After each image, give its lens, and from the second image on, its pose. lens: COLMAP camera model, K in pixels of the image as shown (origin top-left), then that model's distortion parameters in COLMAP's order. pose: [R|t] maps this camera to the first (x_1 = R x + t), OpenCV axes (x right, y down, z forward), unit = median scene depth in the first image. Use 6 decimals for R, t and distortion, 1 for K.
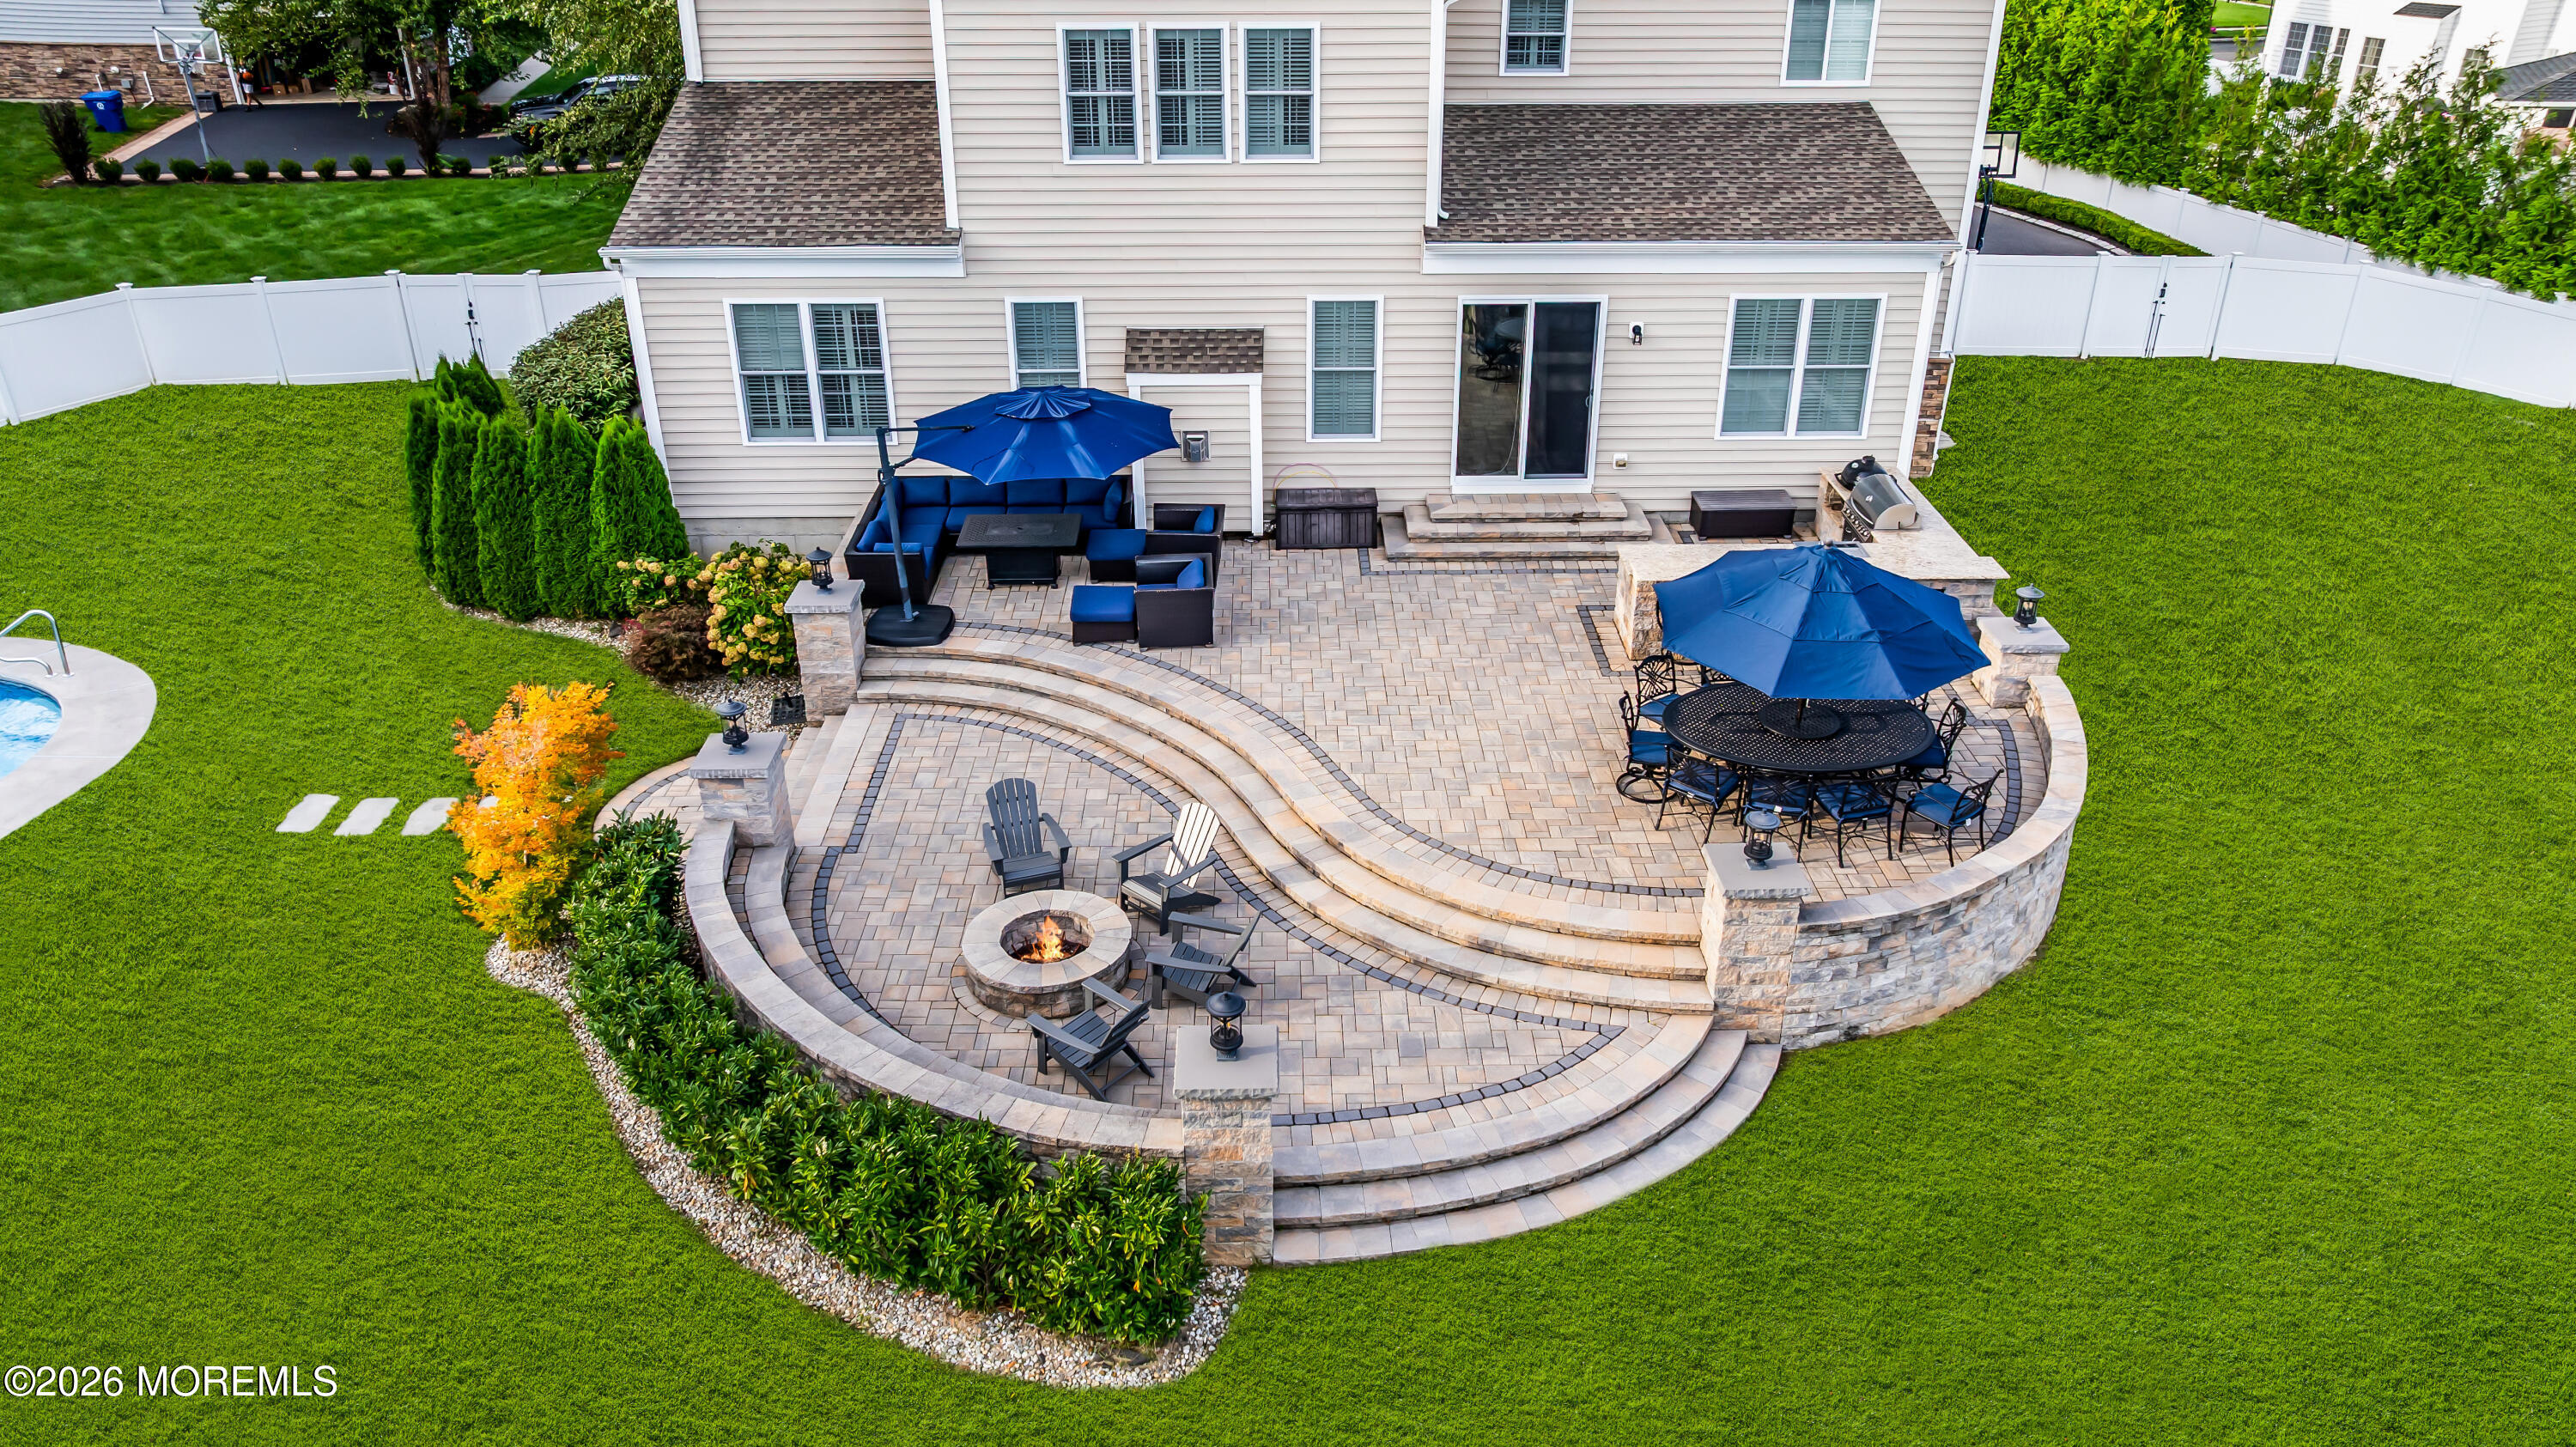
lens RADIAL K [[1801.3, 0, 1293.8], [0, 1801.3, 713.8], [0, 0, 1]] dist [-0.045540, 0.063848]
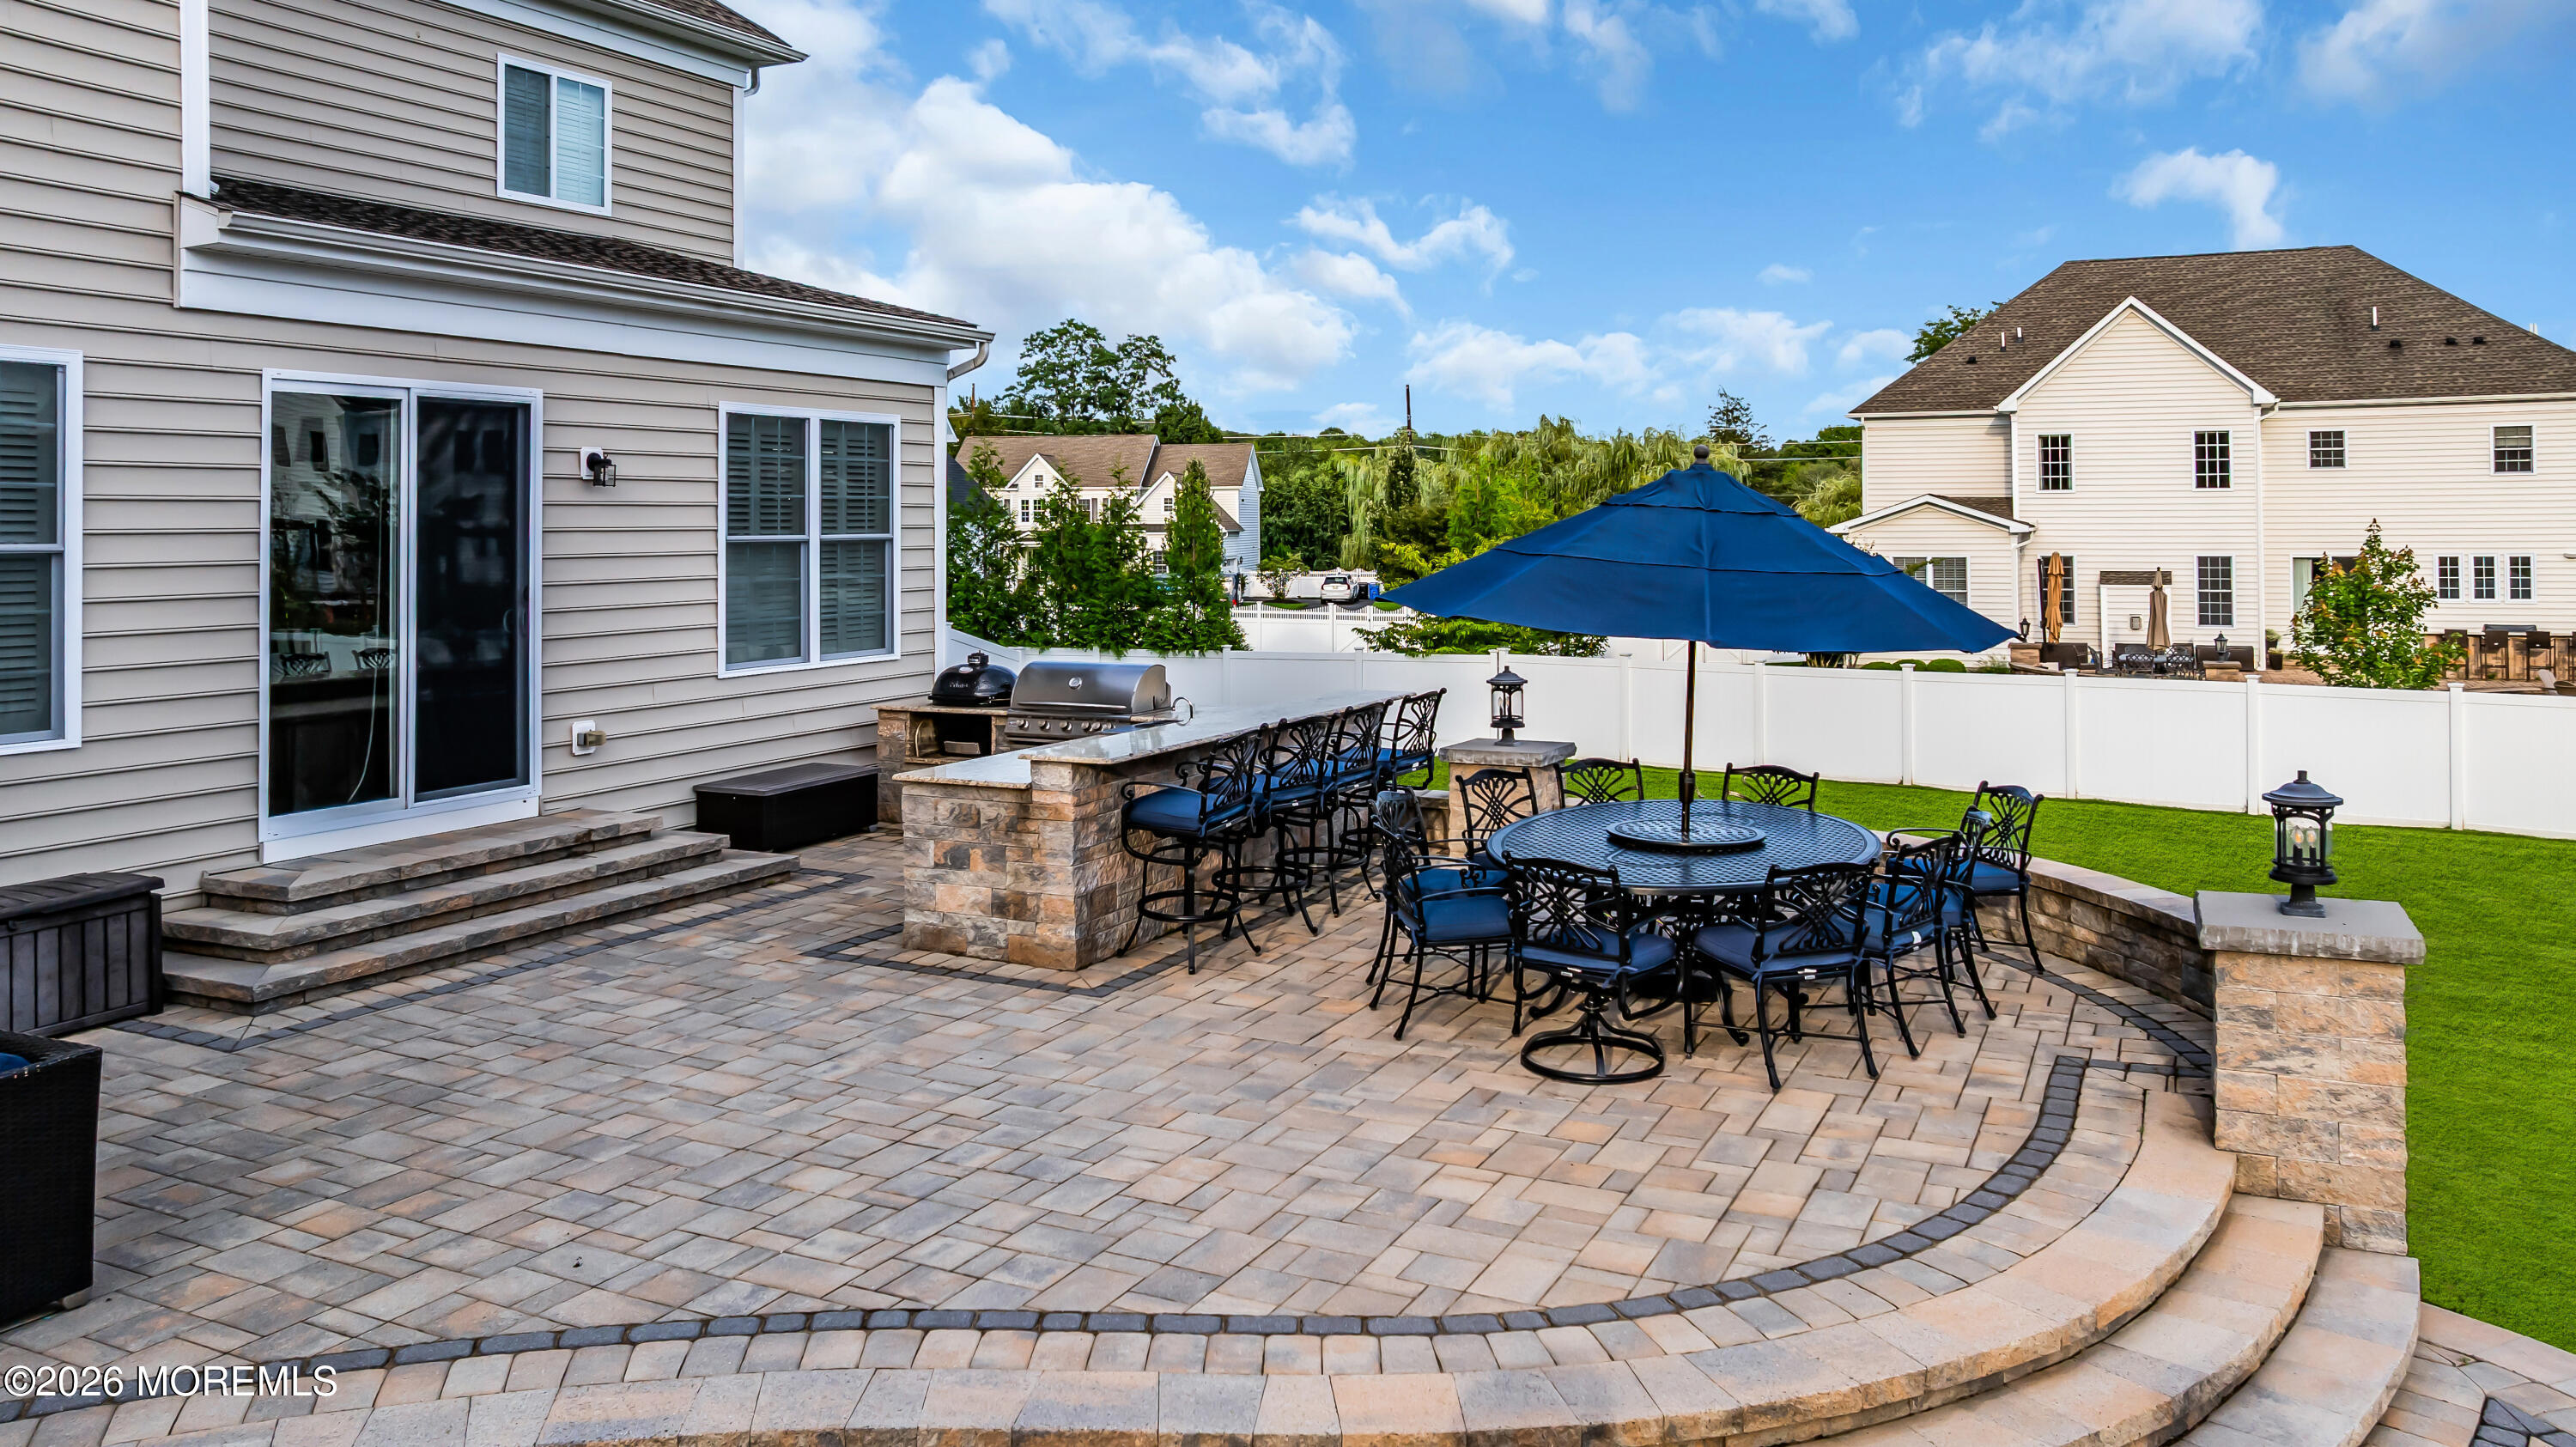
lens RADIAL K [[1871.5, 0, 1304.2], [0, 1871.5, 463.8], [0, 0, 1]] dist [-0.004271, 0.005065]
pose [[0.448526, 0.026139, 0.893388, -0.192037], [0.416691, 0.878177, -0.234894, -0.006207], [-0.790692, 0.477622, 0.382993, 0.644263]]
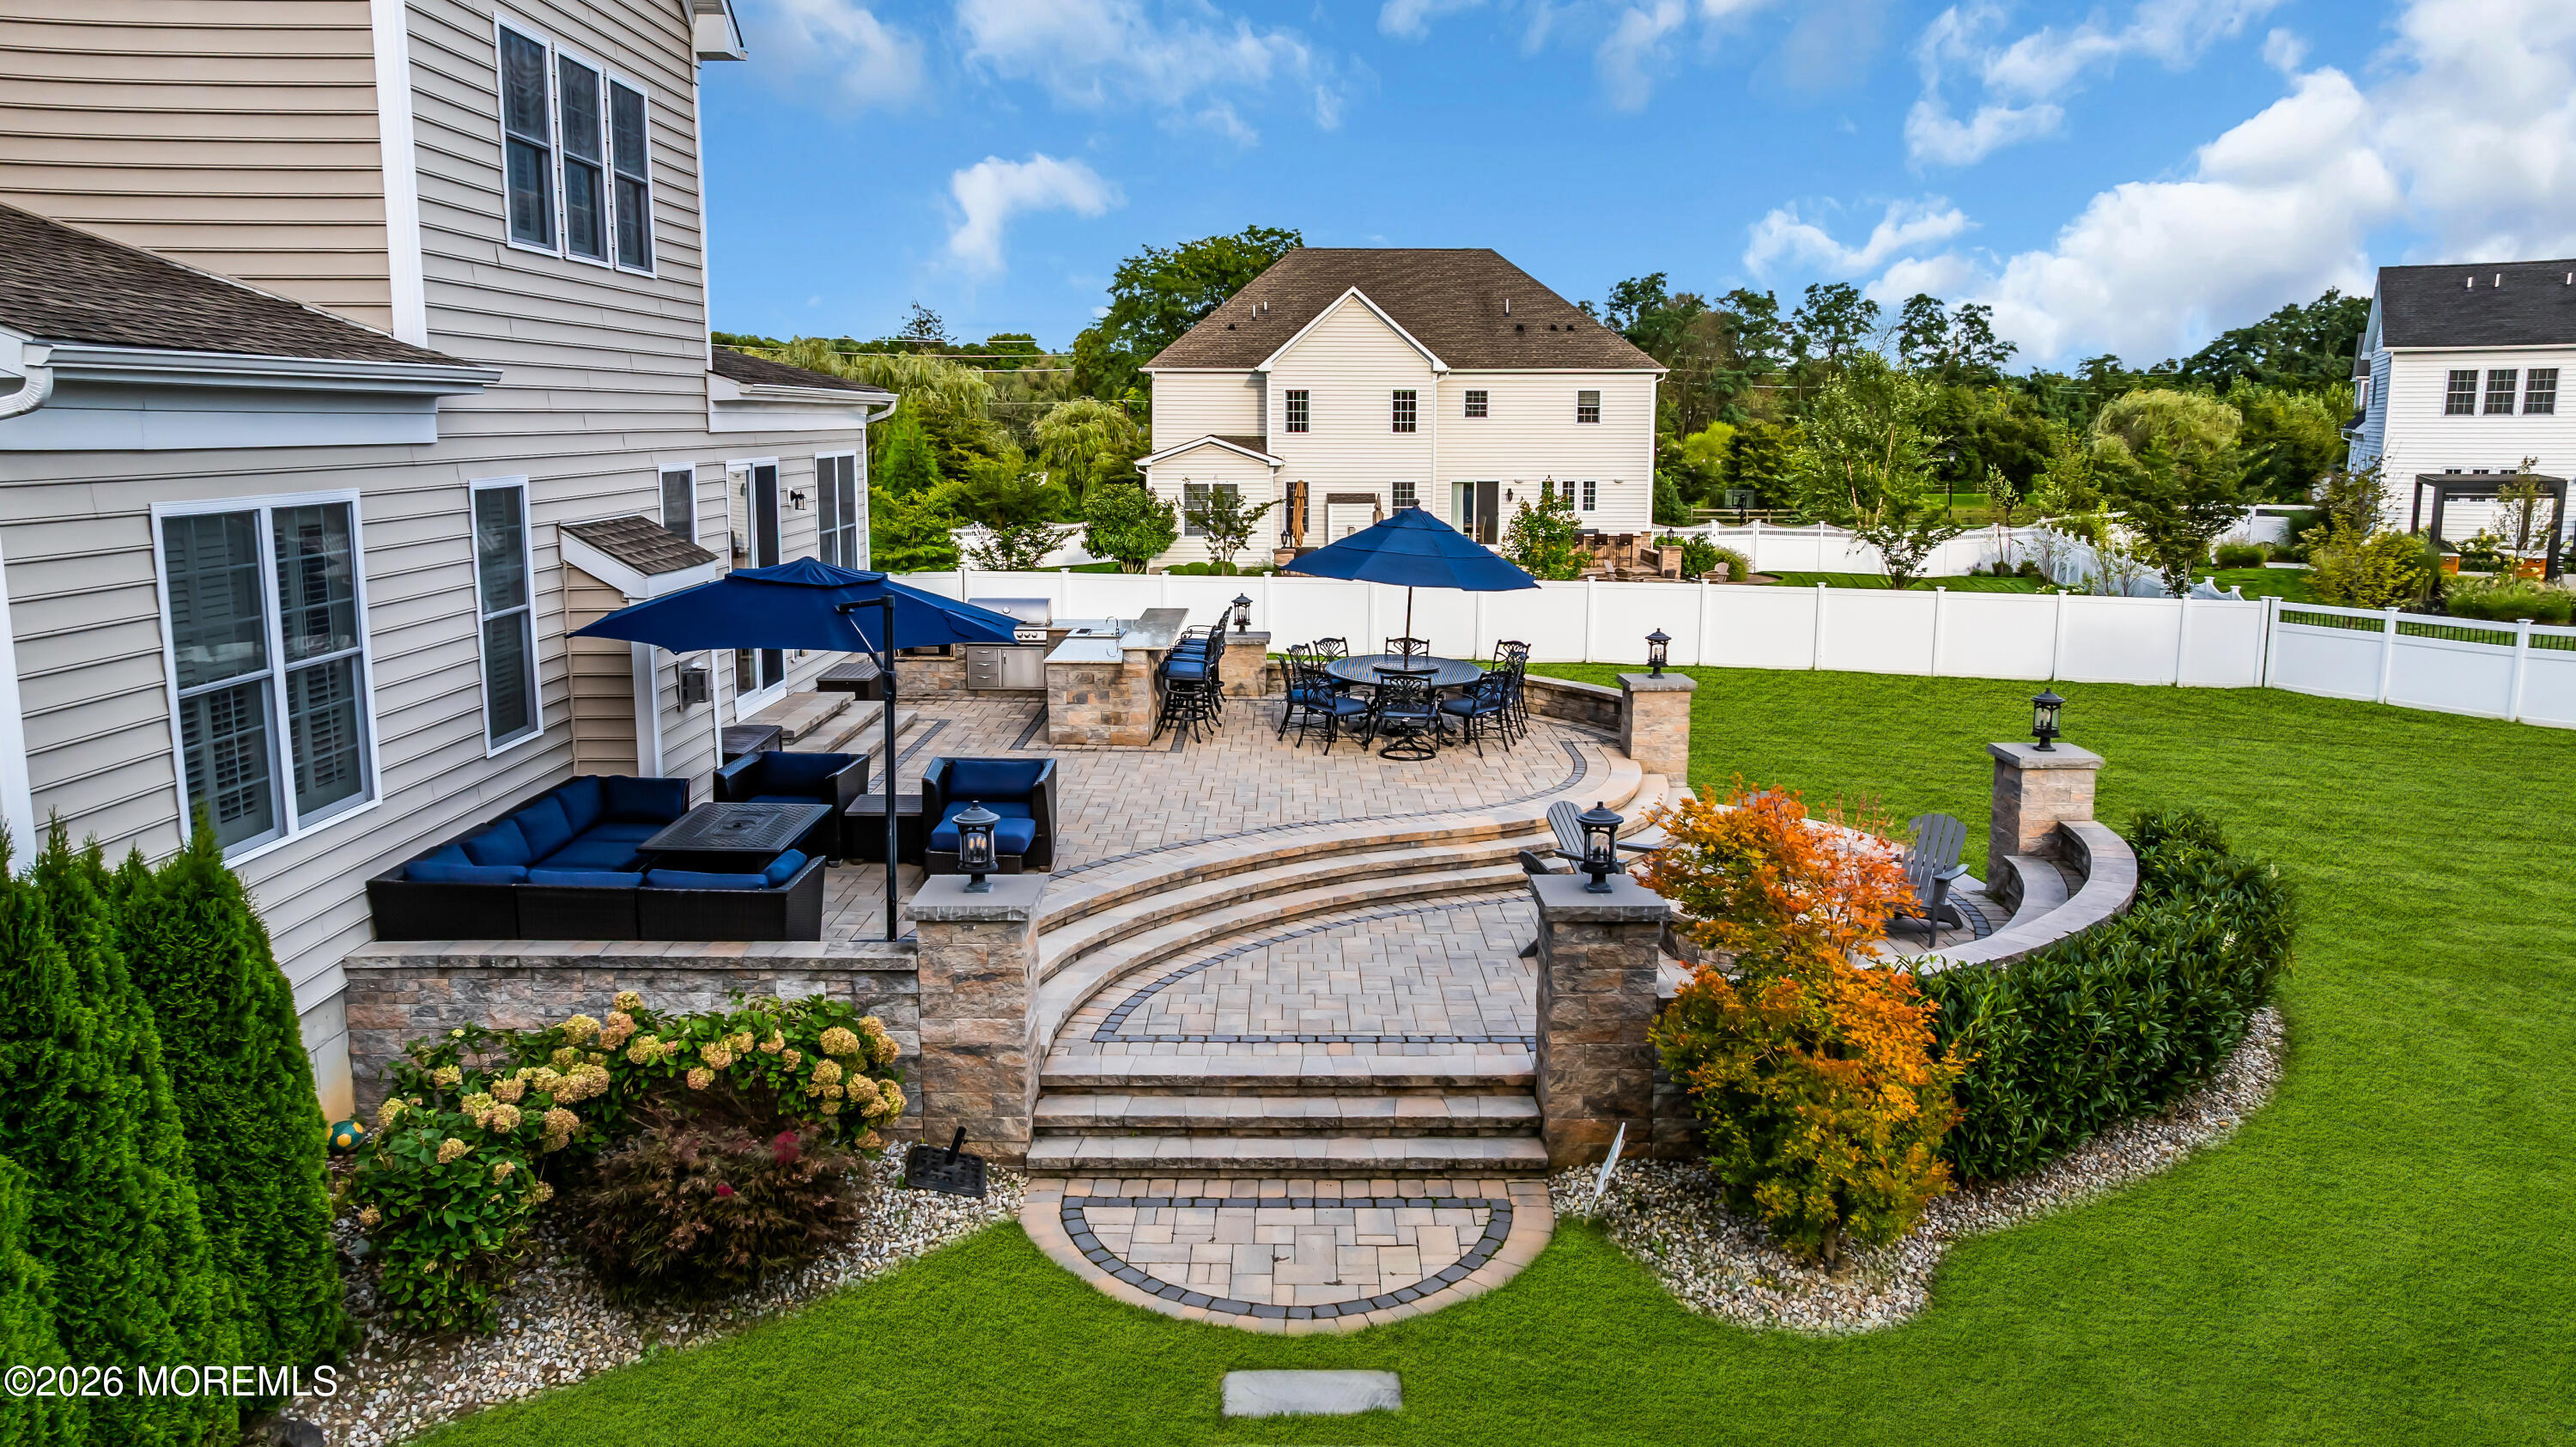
lens RADIAL K [[1814.8, 0, 1294.6], [0, 1814.8, 710.4], [0, 0, 1]] dist [-0.020130, 0.000190]
pose [[0.017109, -0.158566, 0.987200, -0.707503], [0.460431, 0.877677, 0.132995, -0.128238], [-0.887531, 0.452262, 0.088025, 0.756577]]
